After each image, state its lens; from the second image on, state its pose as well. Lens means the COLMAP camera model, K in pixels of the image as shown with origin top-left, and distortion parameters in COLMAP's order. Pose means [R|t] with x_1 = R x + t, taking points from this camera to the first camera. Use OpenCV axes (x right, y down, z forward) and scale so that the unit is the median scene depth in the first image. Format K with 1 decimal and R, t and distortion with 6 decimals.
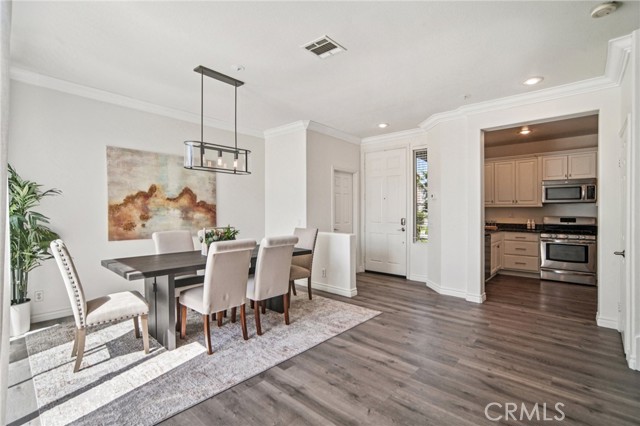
lens RADIAL K [[295.1, 0, 319.1], [0, 295.1, 210.6], [0, 0, 1]] dist [-0.004323, 0.002074]
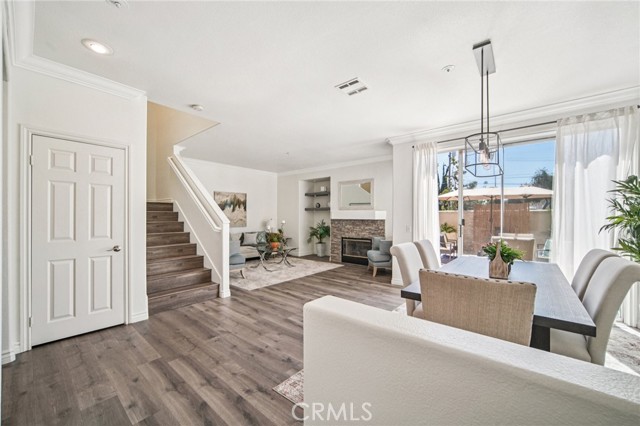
lens RADIAL K [[253.7, 0, 319.3], [0, 253.7, 210.6], [0, 0, 1]] dist [-0.008623, 0.001202]
pose [[-0.999299, -0.012532, -0.035280, 0.125484], [-0.011741, 0.999677, -0.022521, -0.000587], [0.035551, -0.022091, -0.999124, 1.299328]]
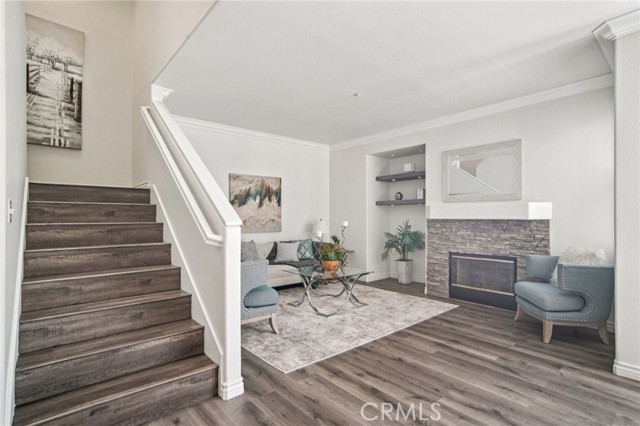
lens RADIAL K [[319.1, 0, 323.8], [0, 319.1, 216.6], [0, 0, 1]] dist [0.023056, 0.001239]
pose [[-0.993126, -0.010647, 0.116568, 0.231041], [-0.010948, 0.999938, -0.001940, 0.013362], [-0.116540, -0.003203, -0.993181, 0.844997]]
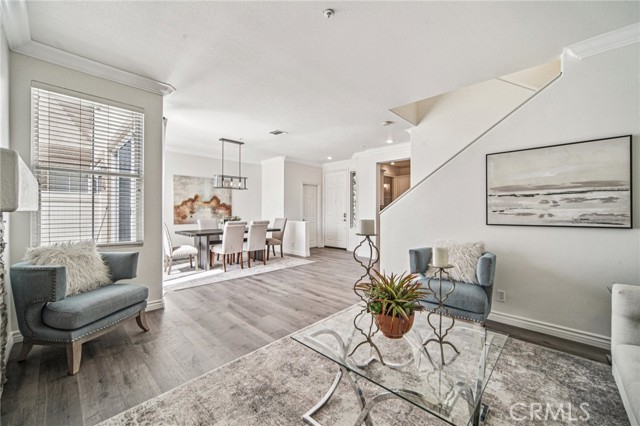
lens RADIAL K [[253.7, 0, 320.2], [0, 253.7, 203.5], [0, 0, 1]] dist [-0.008623, 0.001202]
pose [[0.999712, -0.005116, -0.023438, 0.236150], [0.004475, 0.999616, -0.027332, 0.014404], [0.023568, 0.027219, 0.999352, -0.541287]]
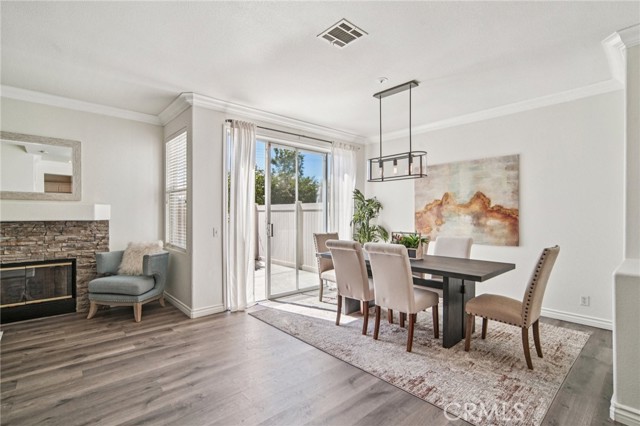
lens RADIAL K [[297.8, 0, 319.2], [0, 297.8, 215.3], [0, 0, 1]] dist [-0.011237, 0.002508]
pose [[-0.099234, -0.009600, -0.995018, 0.581617], [-0.001189, 0.999954, -0.009529, 0.006055], [0.995063, 0.000238, -0.099241, 0.635108]]
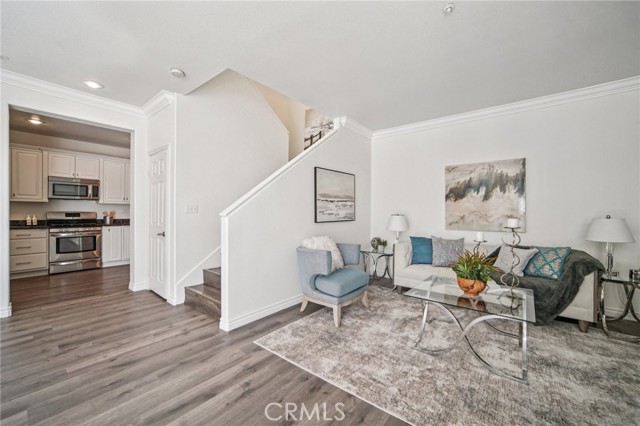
lens RADIAL K [[253.7, 0, 321.3], [0, 253.7, 209.1], [0, 0, 1]] dist [-0.008623, 0.001202]
pose [[-0.054344, 0.003965, 0.998514, -0.188458], [-0.005505, 0.999976, -0.004271, 0.012602], [-0.998507, -0.005729, -0.054321, 0.162238]]
